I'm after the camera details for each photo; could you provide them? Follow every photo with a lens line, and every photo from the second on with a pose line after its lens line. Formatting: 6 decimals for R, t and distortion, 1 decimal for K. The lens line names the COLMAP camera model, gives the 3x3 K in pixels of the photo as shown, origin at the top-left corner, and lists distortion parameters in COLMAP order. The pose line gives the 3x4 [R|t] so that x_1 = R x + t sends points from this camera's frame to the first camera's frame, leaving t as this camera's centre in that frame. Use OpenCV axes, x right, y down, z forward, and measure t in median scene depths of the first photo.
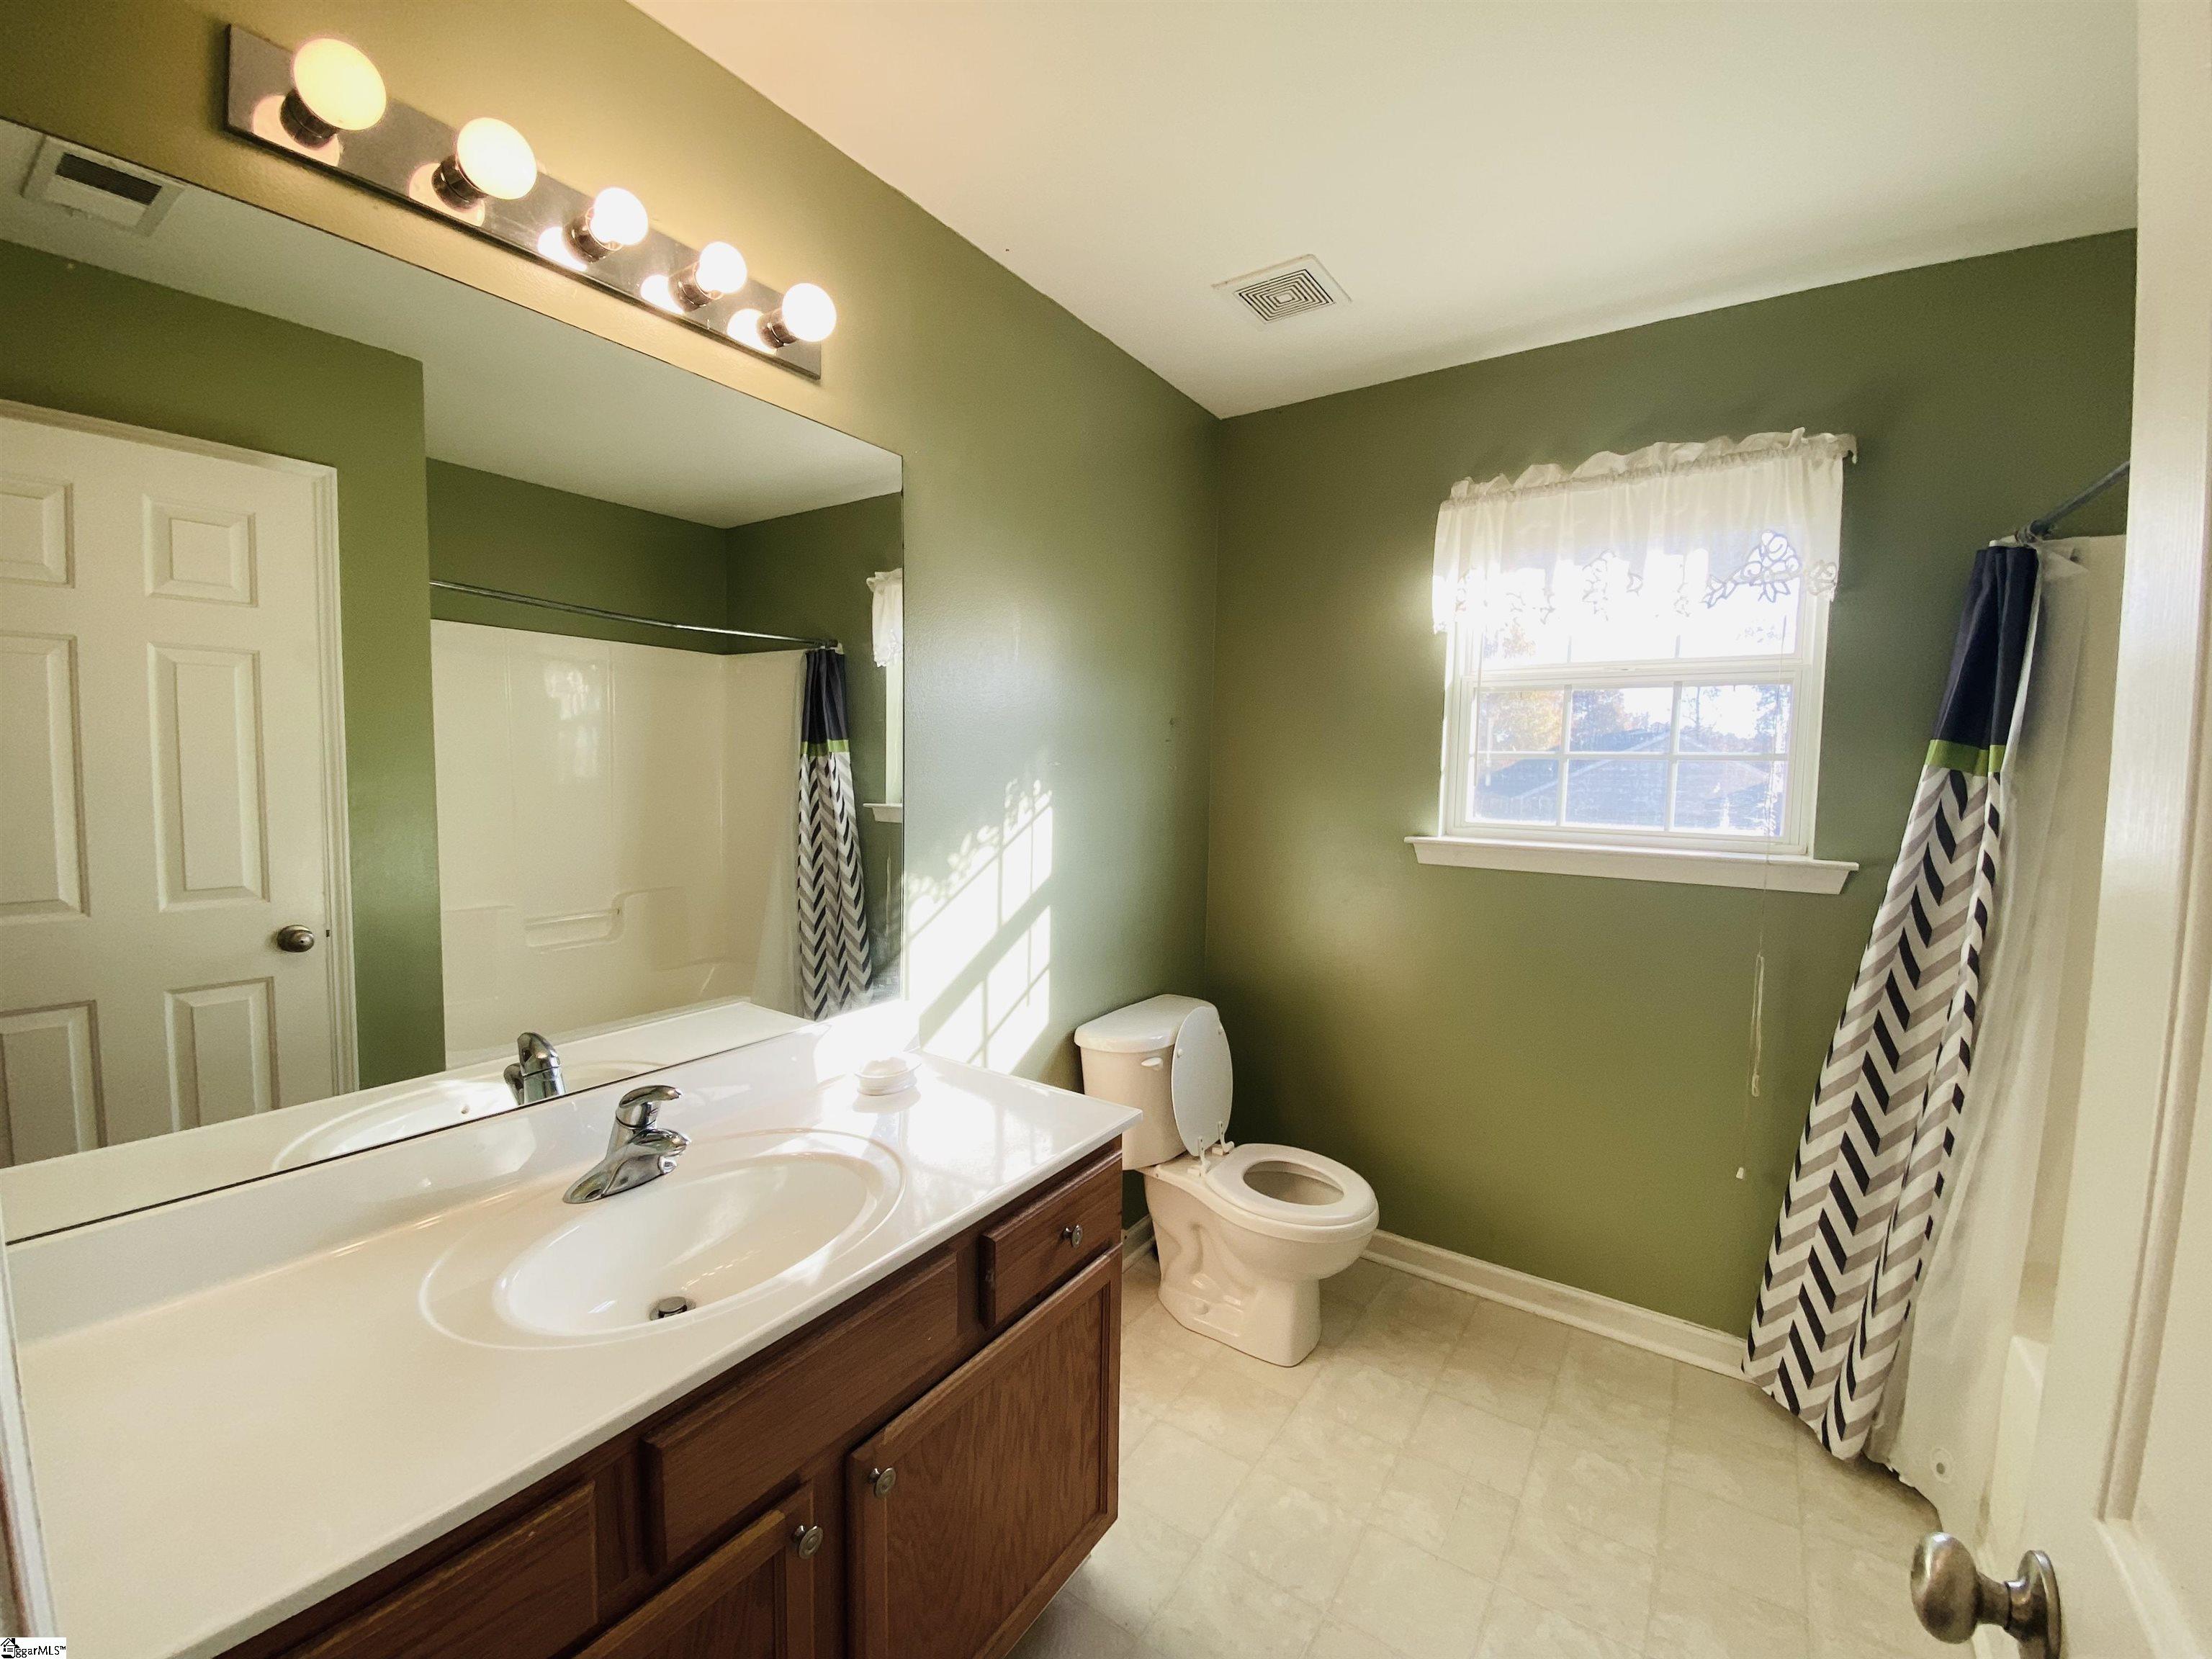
lens RADIAL K [[899.3, 0, 1109.4], [0, 899.3, 841.5], [0, 0, 1]] dist [0.031924, -0.026662]
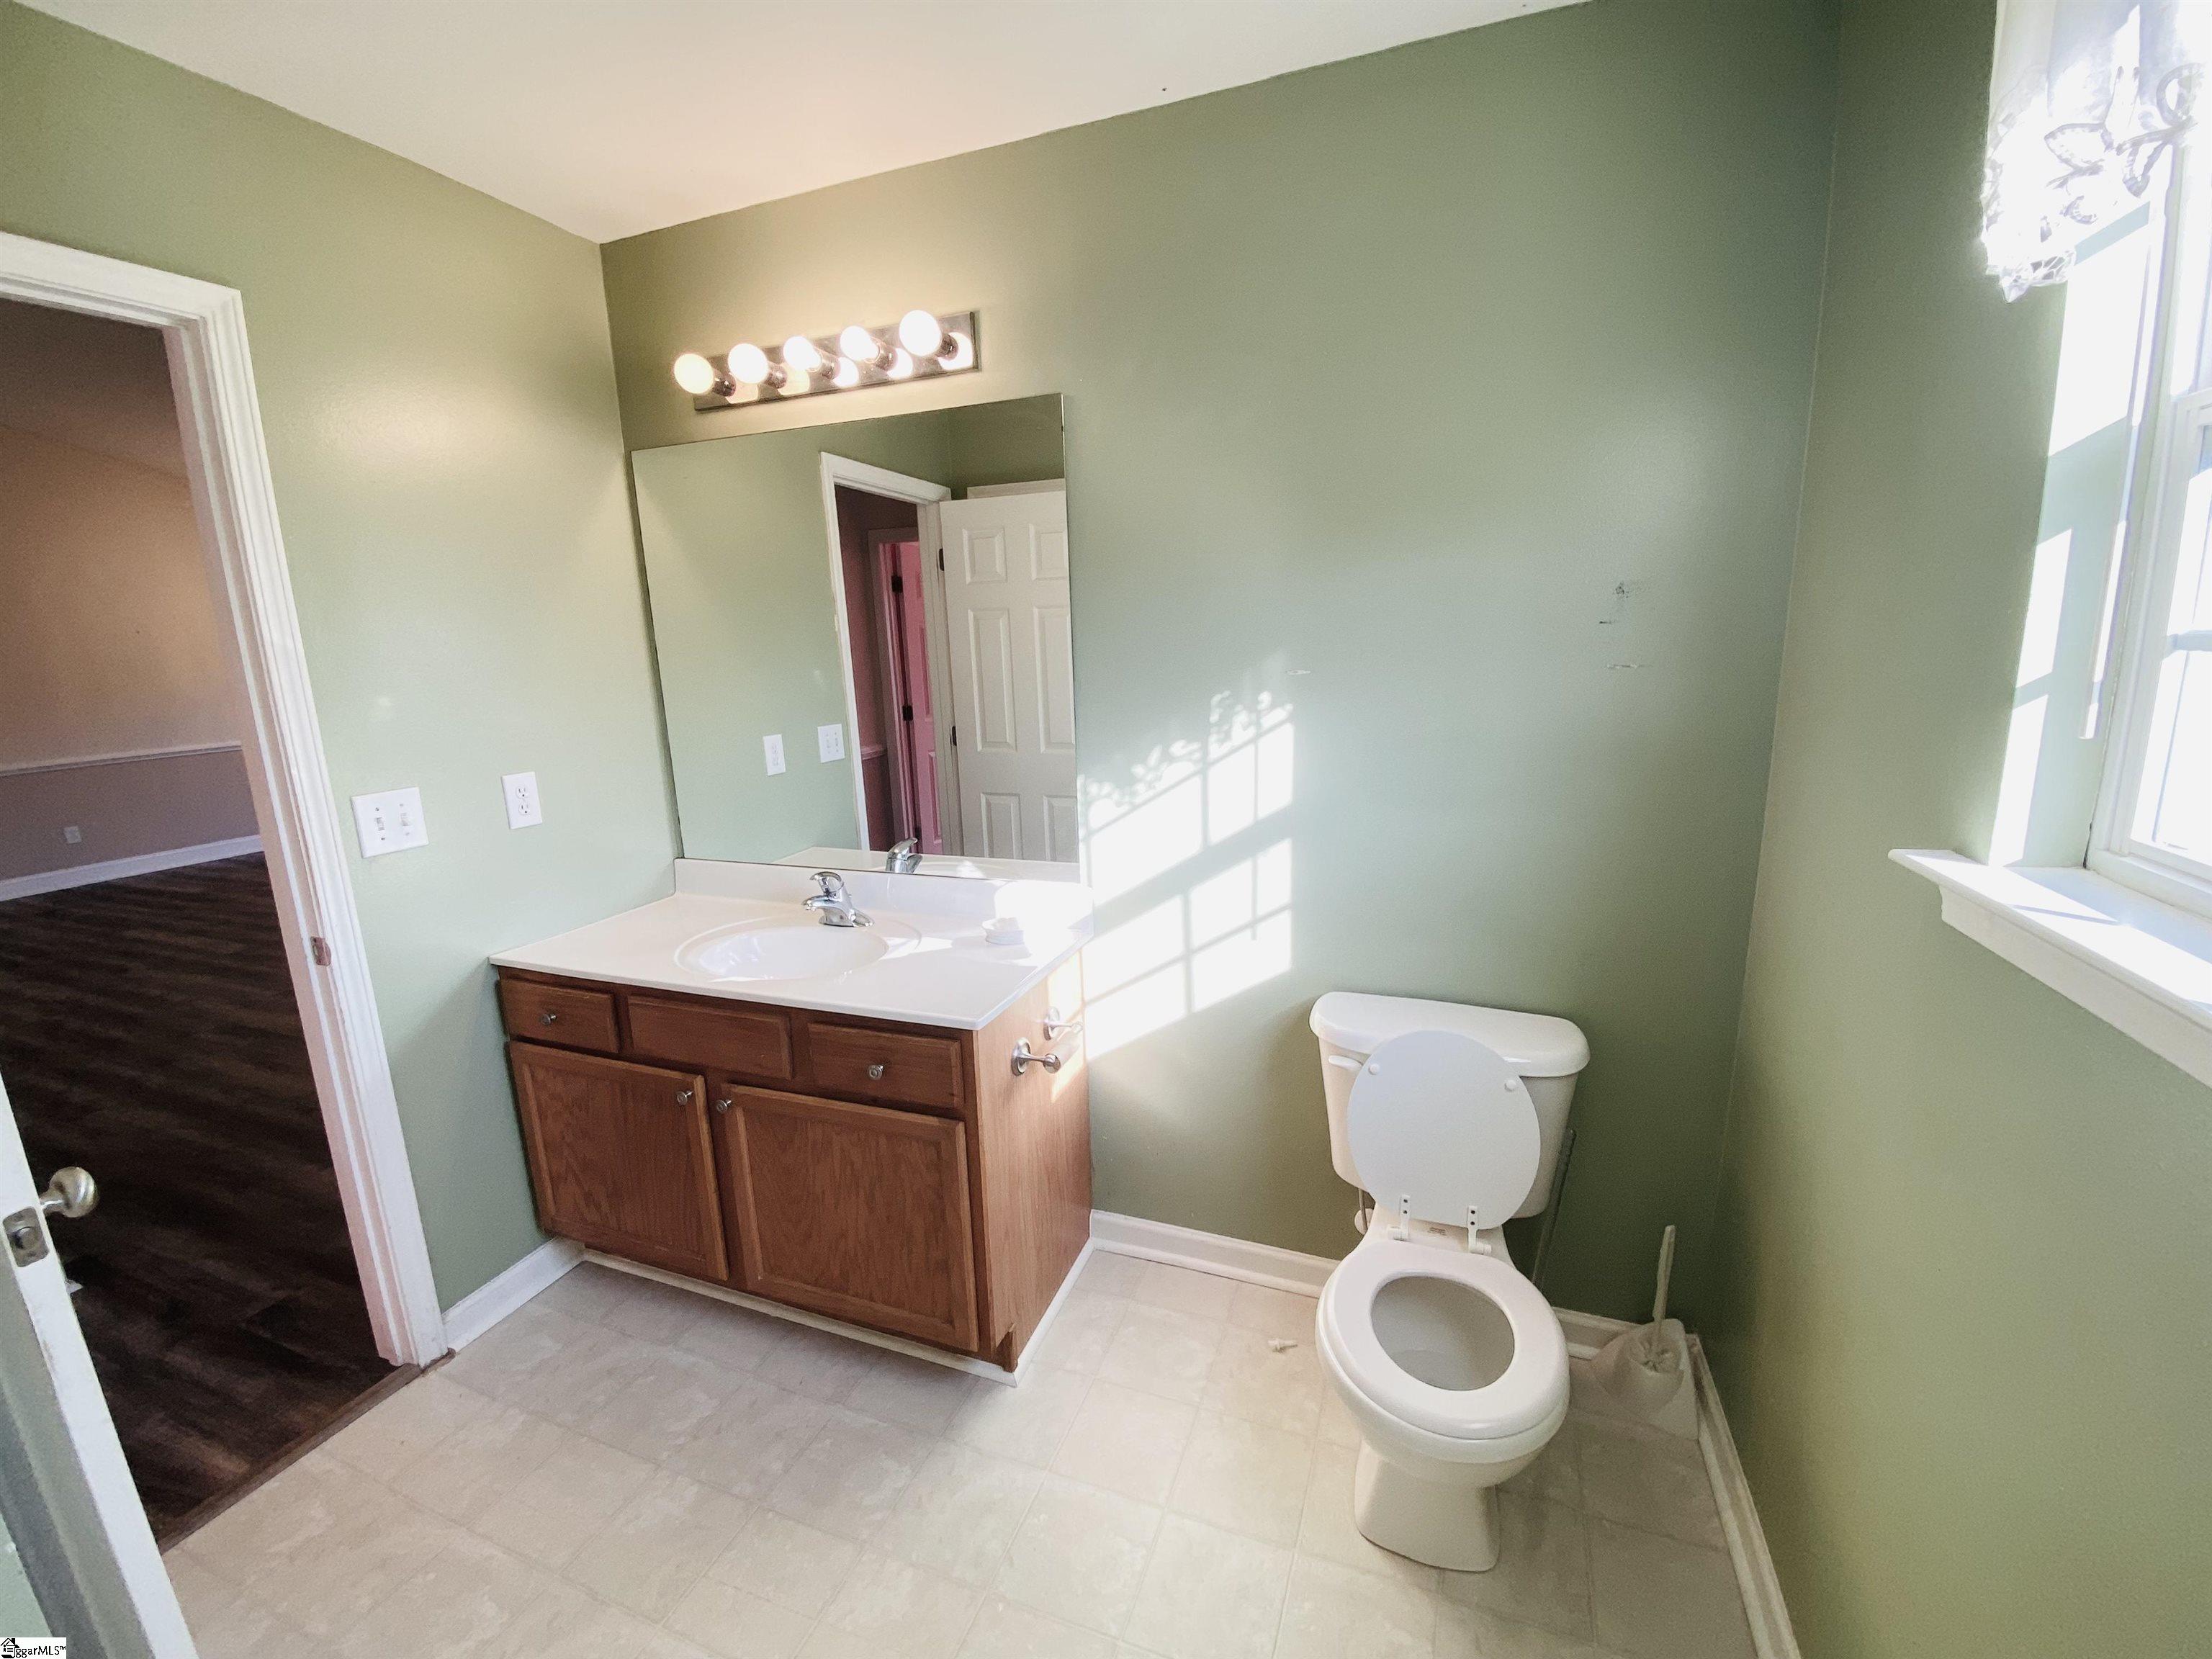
lens RADIAL K [[899.3, 0, 1109.4], [0, 899.3, 841.5], [0, 0, 1]] dist [0.031924, -0.026662]
pose [[0.227177, 0.184056, -0.956302, 0.774710], [-0.045358, 0.982912, 0.178402, -0.077377], [0.972796, 0.002847, 0.231644, 0.674916]]
